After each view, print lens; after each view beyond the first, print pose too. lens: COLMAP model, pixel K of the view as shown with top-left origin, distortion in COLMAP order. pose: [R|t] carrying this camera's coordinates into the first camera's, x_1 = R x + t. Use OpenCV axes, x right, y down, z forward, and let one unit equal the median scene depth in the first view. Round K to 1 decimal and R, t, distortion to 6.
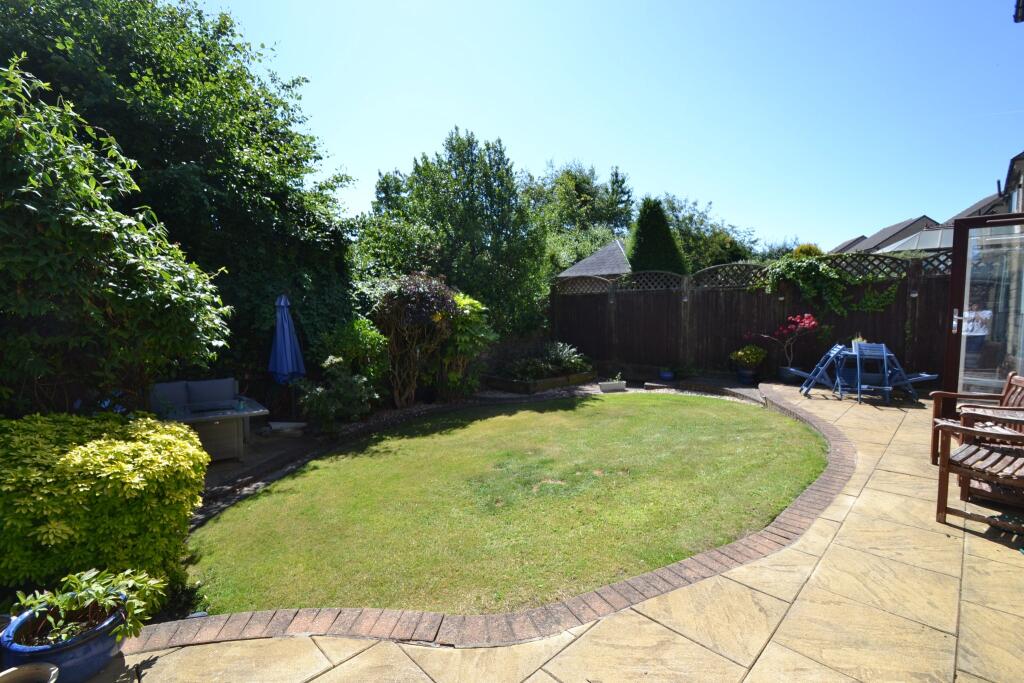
lens RADIAL K [[462.2, 0, 507.3], [0, 462.2, 343.7], [0, 0, 1]] dist [0.019596, -0.015618]
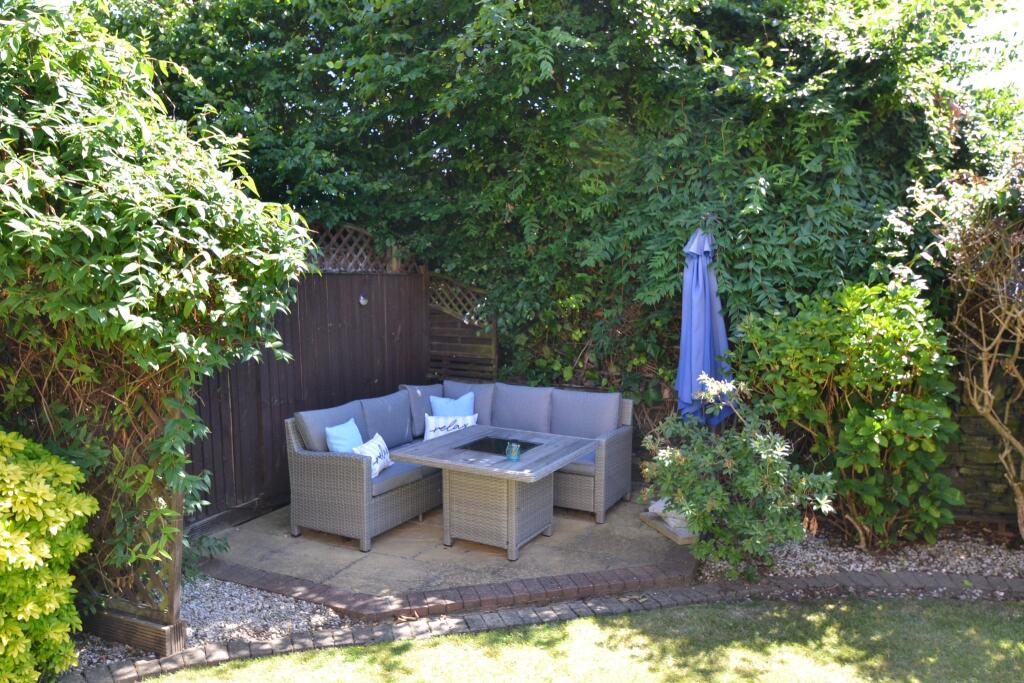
lens RADIAL K [[702.8, 0, 512.0], [0, 702.8, 341.5], [0, 0, 1]] dist [-0.021703, -0.001569]
pose [[0.375836, 0.073379, -0.923776, 0.098362], [-0.060675, 0.996669, 0.054484, -0.021686], [0.924698, 0.035573, 0.379036, 0.579047]]
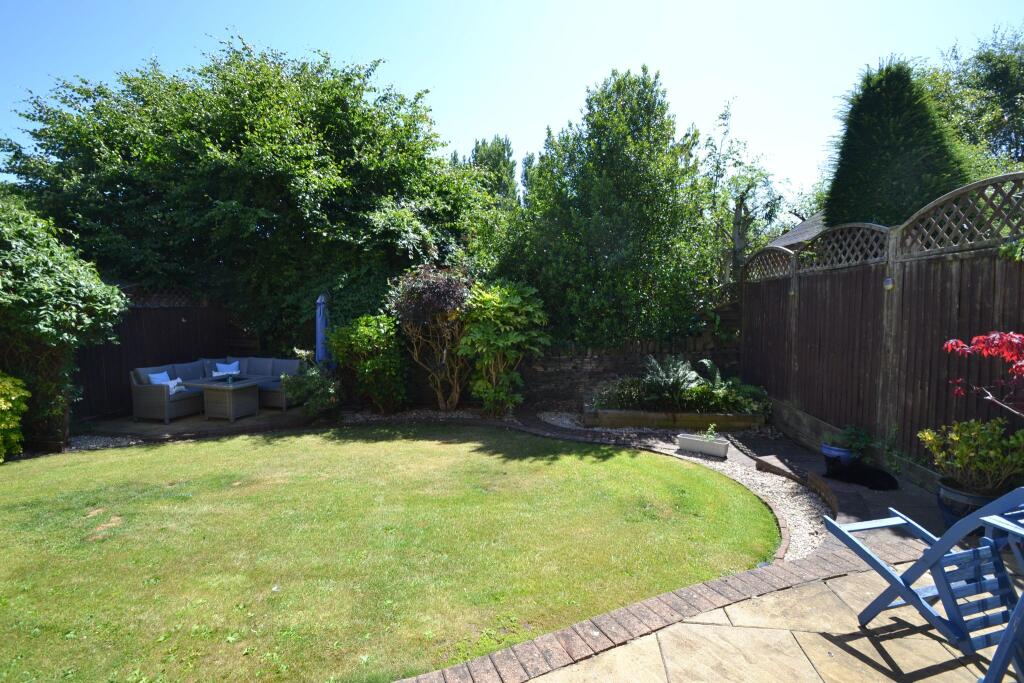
lens RADIAL K [[462.2, 0, 507.3], [0, 462.2, 343.7], [0, 0, 1]] dist [0.019596, -0.015618]
pose [[0.601646, 0.068110, -0.795853, 0.746536], [-0.062151, 0.997329, 0.038368, -0.052804], [0.796341, 0.026379, 0.604272, 0.679123]]
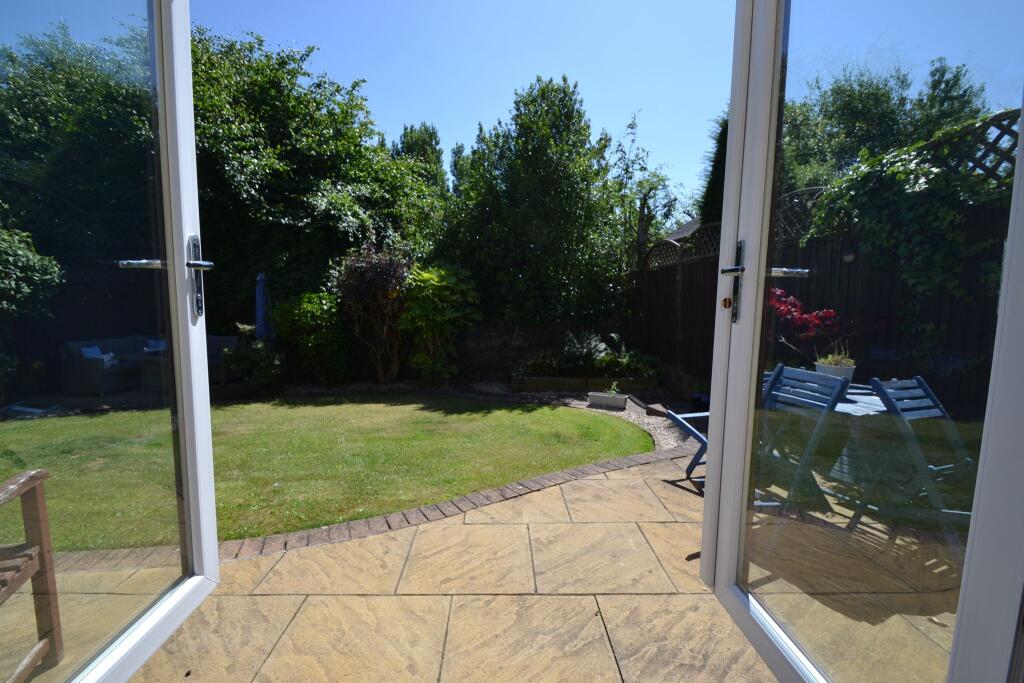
lens RADIAL K [[462.2, 0, 507.3], [0, 462.2, 343.7], [0, 0, 1]] dist [0.019596, -0.015618]
pose [[0.717239, 0.081804, -0.692009, 0.838697], [-0.069059, 0.996541, 0.046226, -0.017158], [0.693397, 0.014634, 0.720407, 0.583546]]
